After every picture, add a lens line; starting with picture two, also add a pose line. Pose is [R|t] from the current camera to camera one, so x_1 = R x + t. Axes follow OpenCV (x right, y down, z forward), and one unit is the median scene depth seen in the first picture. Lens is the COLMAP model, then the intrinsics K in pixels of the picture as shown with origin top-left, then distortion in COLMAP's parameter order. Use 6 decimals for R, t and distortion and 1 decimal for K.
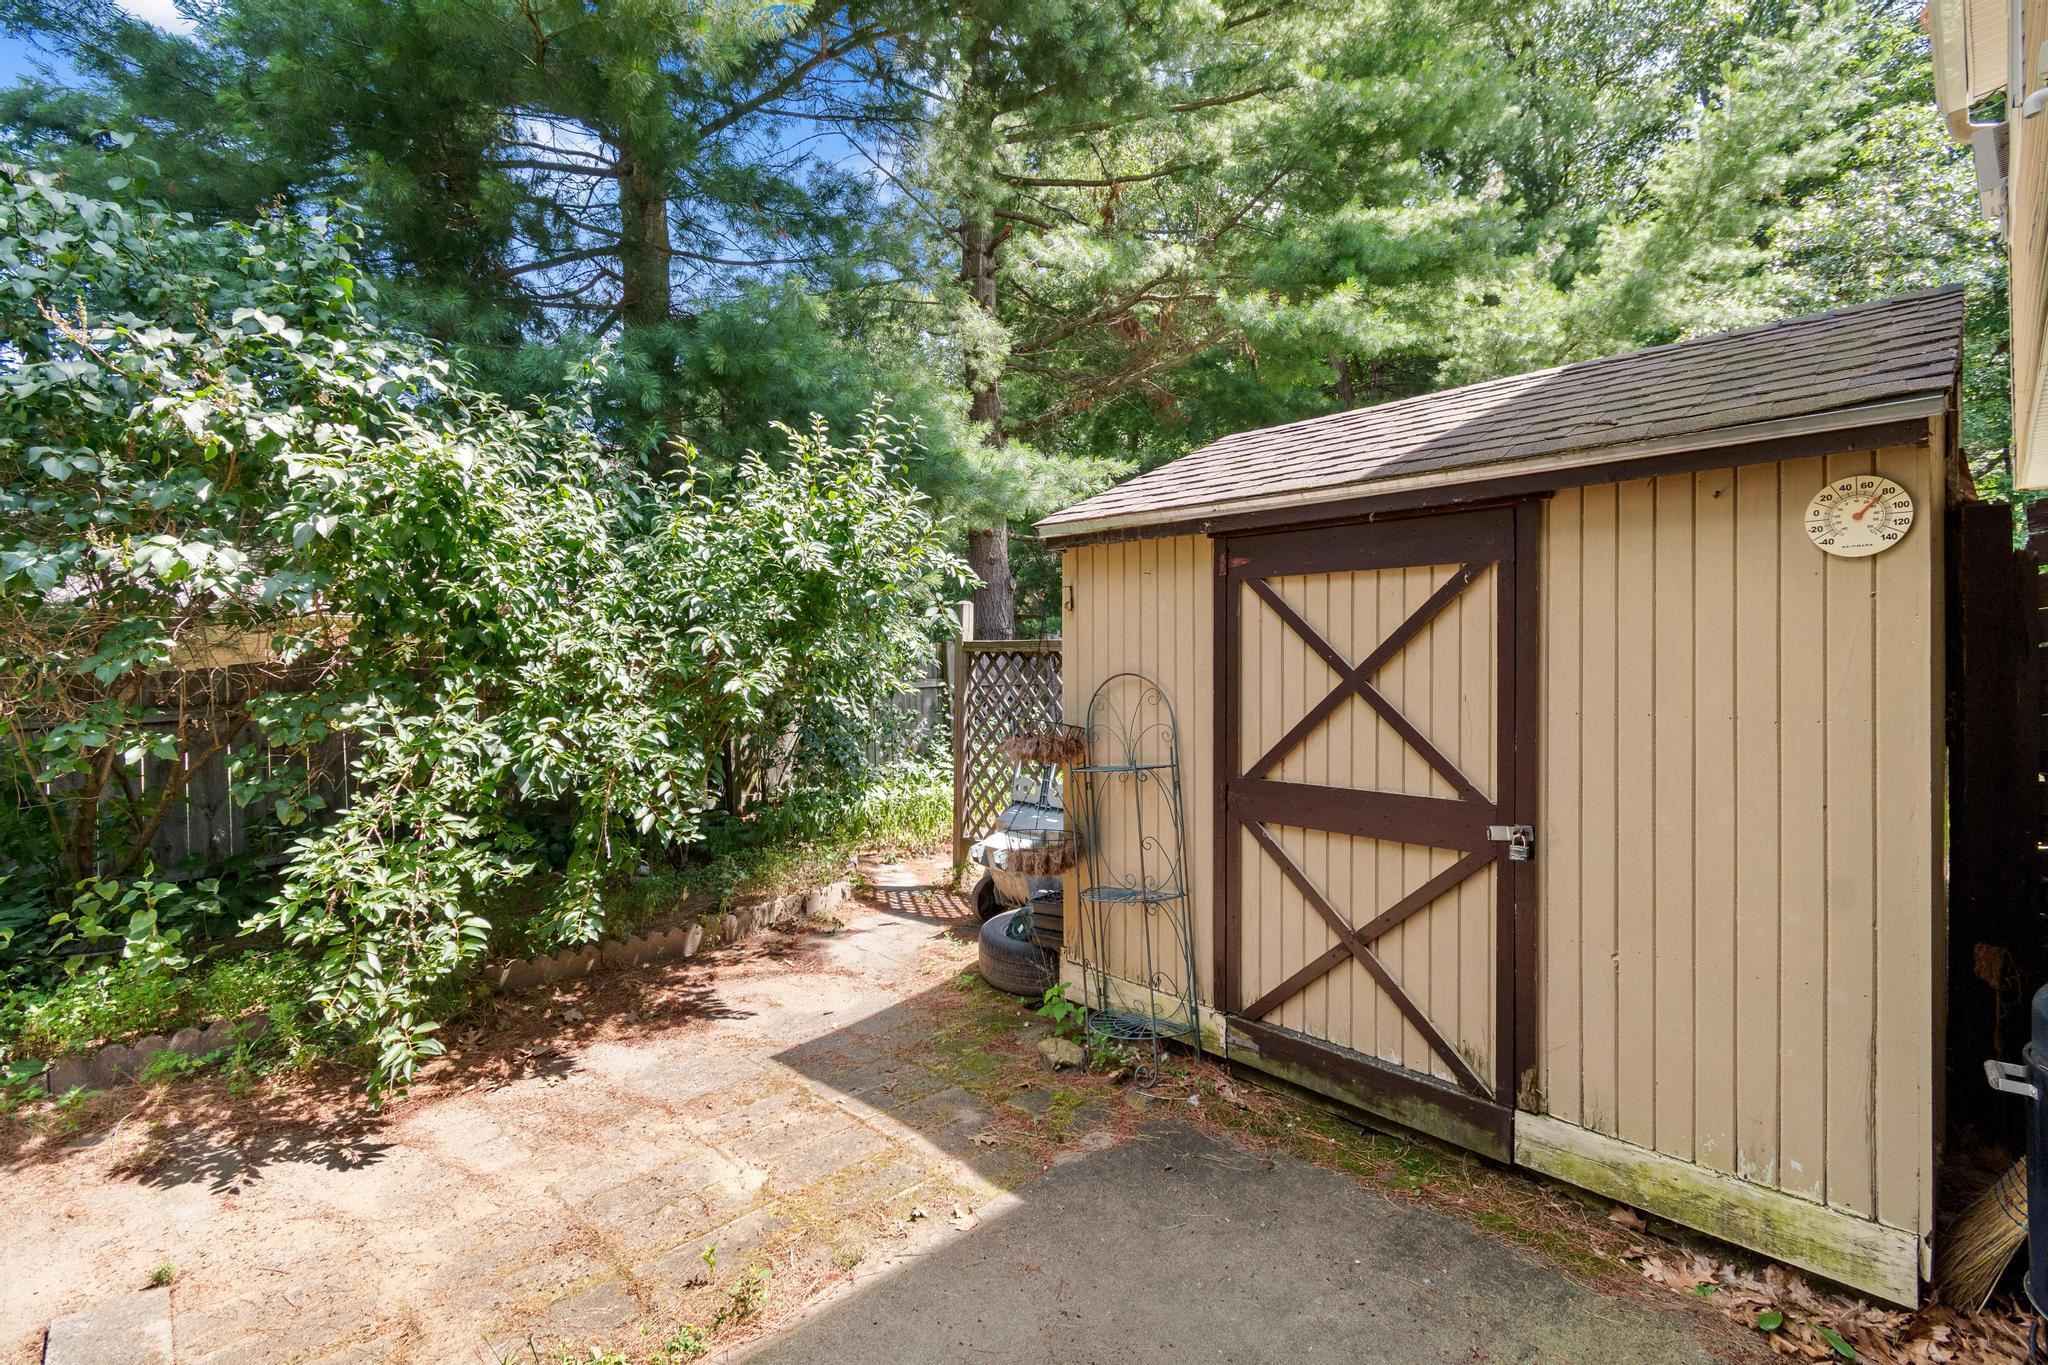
lens RADIAL K [[921.9, 0, 1039.9], [0, 921.9, 660.3], [0, 0, 1]] dist [0.012836, -0.002499]
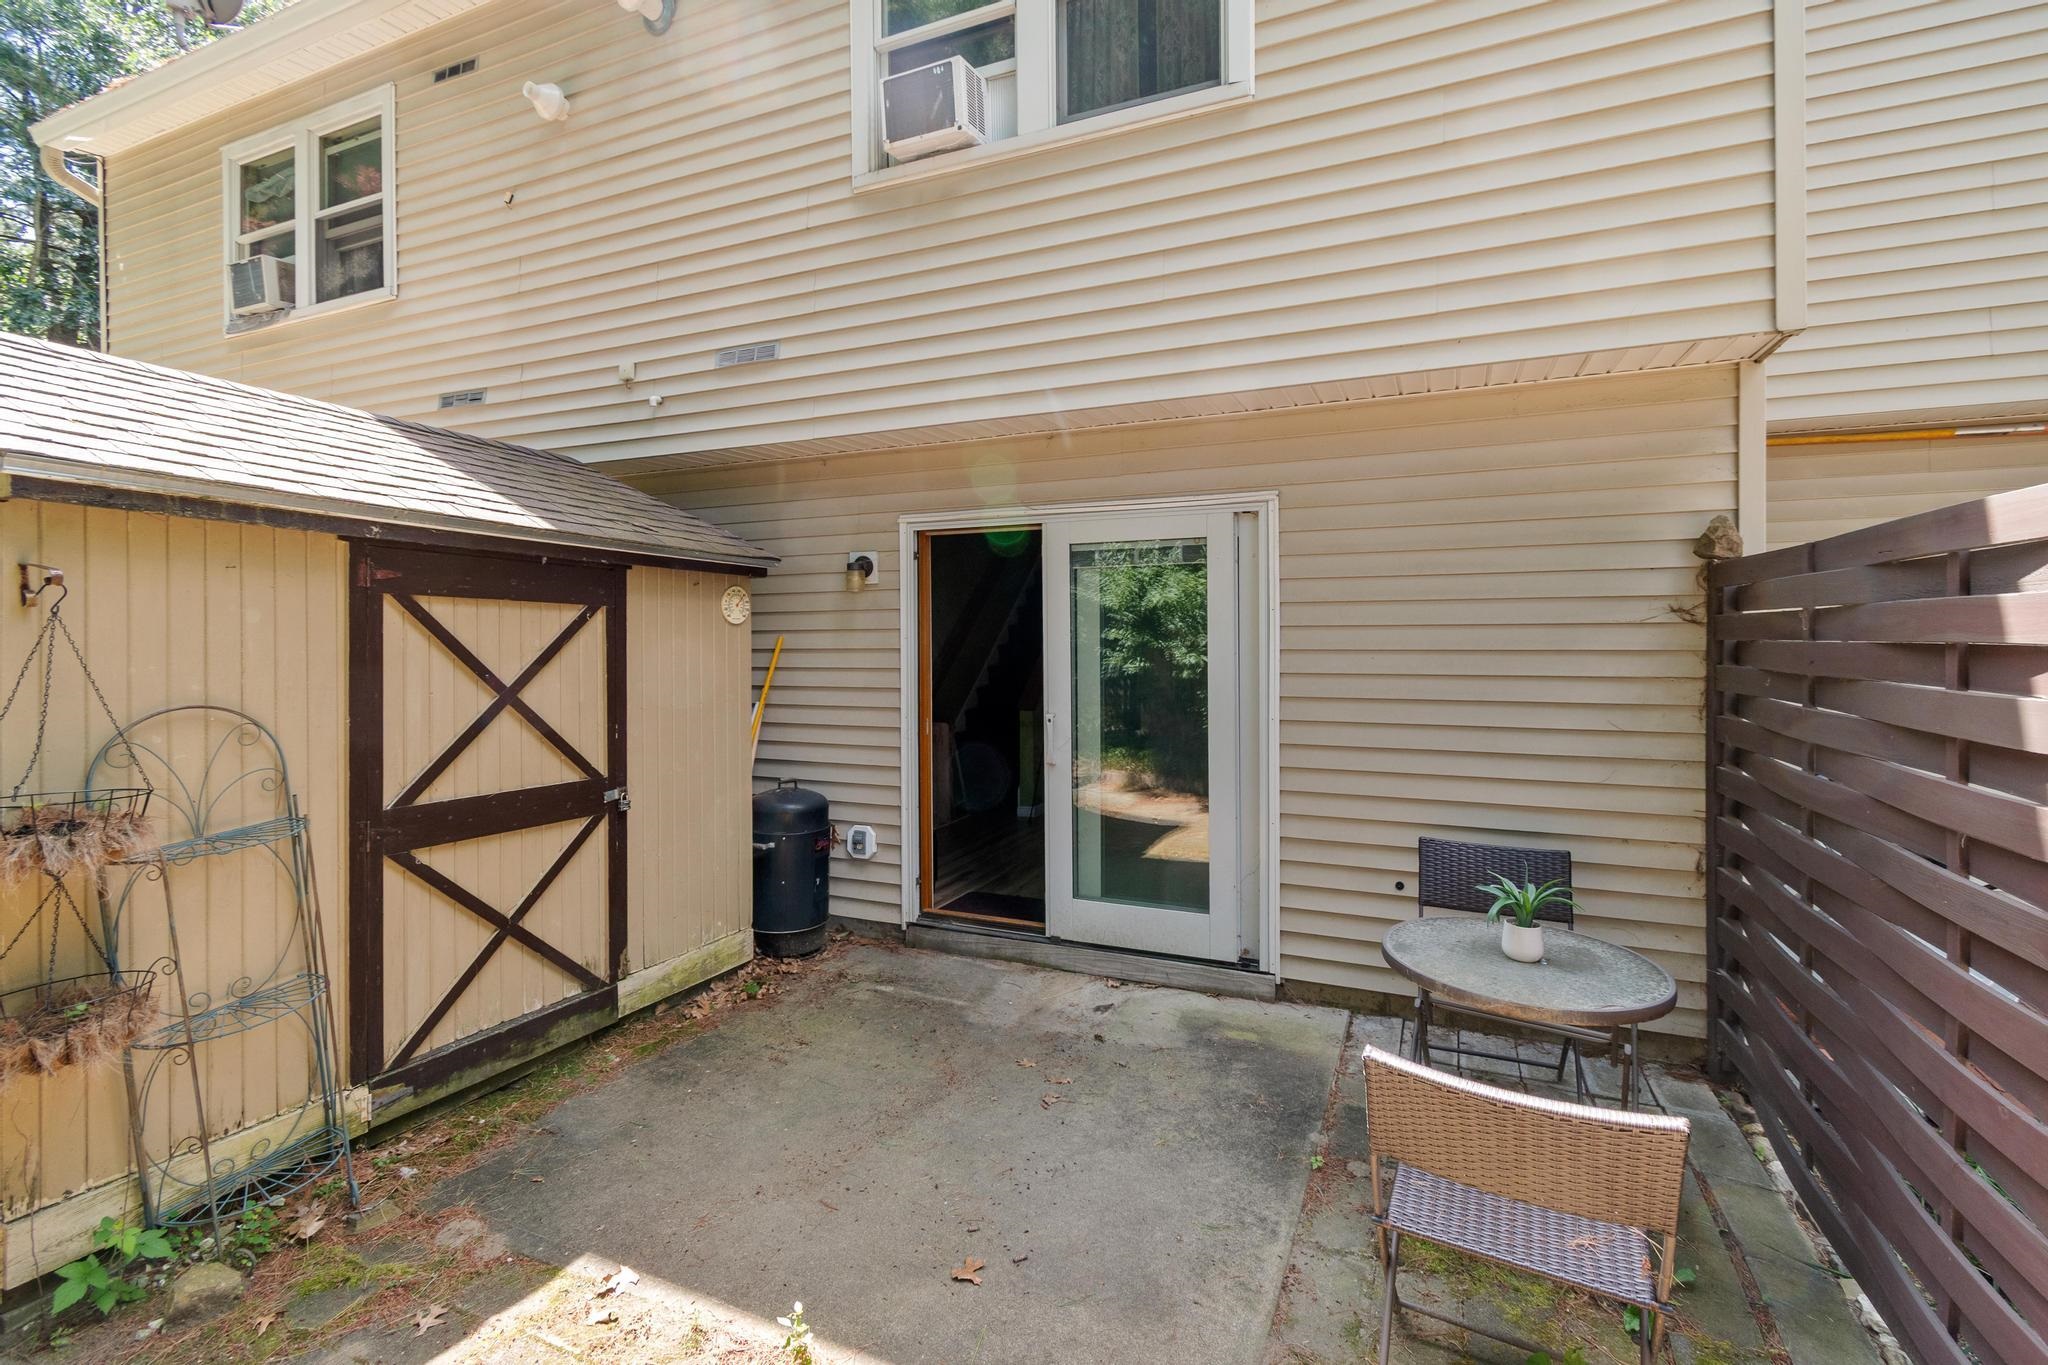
lens RADIAL K [[921.9, 0, 1042.7], [0, 921.9, 654.4], [0, 0, 1]] dist [0.012836, -0.002499]
pose [[-0.383389, -0.003003, 0.923582, -0.894656], [-0.002717, 0.999994, 0.002124, -0.031088], [-0.923583, -0.001695, -0.383394, 0.770275]]
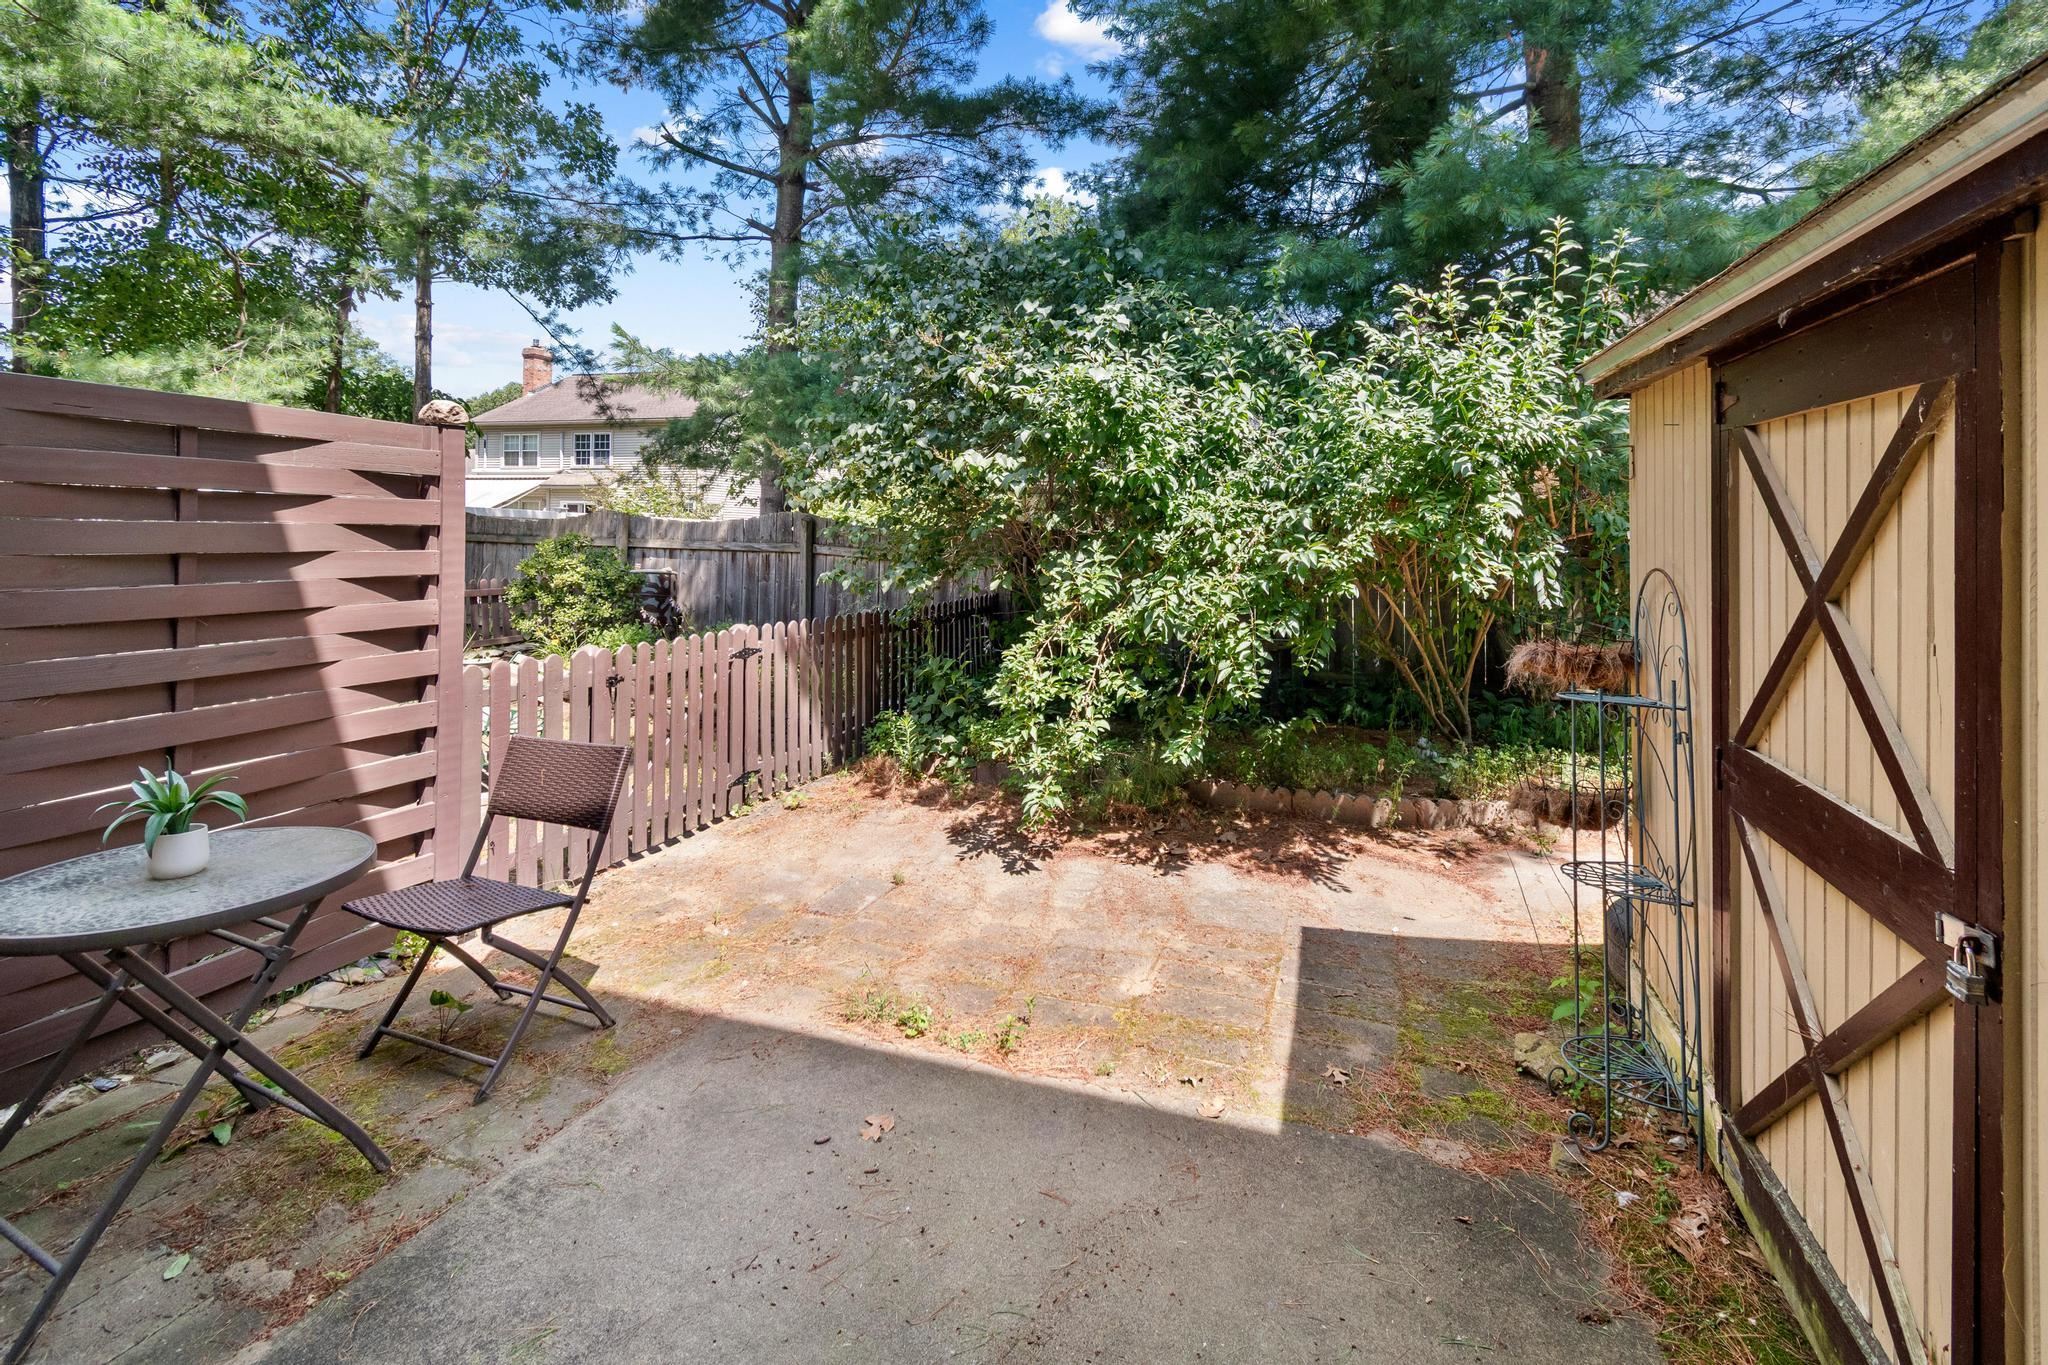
lens RADIAL K [[983.3, 0, 1034.2], [0, 983.3, 517.4], [0, 0, 1]] dist [0.017879, -0.003361]
pose [[0.460123, 0.007265, -0.887825, 0.609526], [-0.011273, 0.999934, 0.002340, -0.022586], [0.887784, 0.008932, 0.460174, 0.268644]]
